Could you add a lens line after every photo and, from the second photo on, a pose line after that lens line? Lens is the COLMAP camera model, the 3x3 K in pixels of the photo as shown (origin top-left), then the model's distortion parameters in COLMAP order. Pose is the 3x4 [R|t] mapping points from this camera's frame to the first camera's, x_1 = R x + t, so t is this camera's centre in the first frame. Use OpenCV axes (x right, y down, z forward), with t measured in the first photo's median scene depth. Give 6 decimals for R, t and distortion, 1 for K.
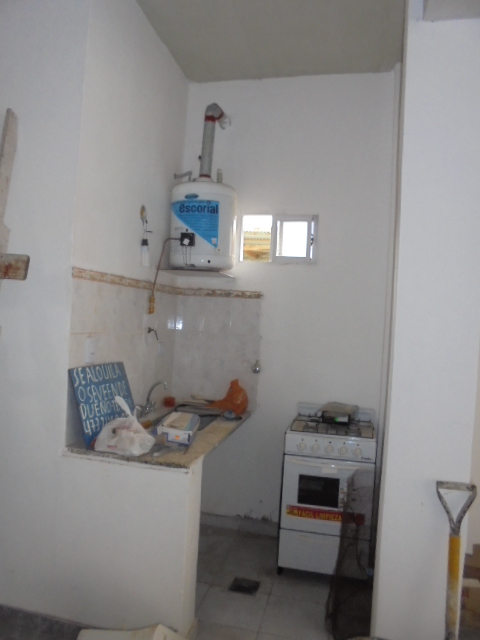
lens RADIAL K [[490.5, 0, 240.5], [0, 490.5, 322.4], [0, 0, 1]] dist [-0.069301, 0.030663]
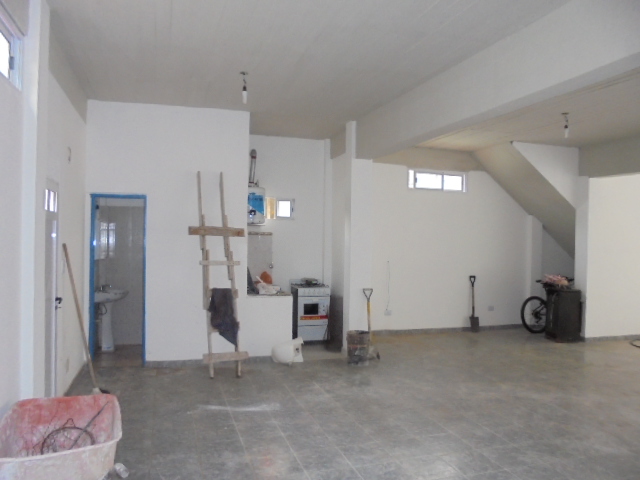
lens RADIAL K [[490.5, 0, 319.9], [0, 490.5, 240.3], [0, 0, 1]] dist [-0.069301, 0.030663]
pose [[0.863032, -0.041444, 0.503446, -1.019524], [0.035749, 0.999141, 0.020967, -0.073058], [-0.503883, -0.000097, 0.863772, -1.200445]]
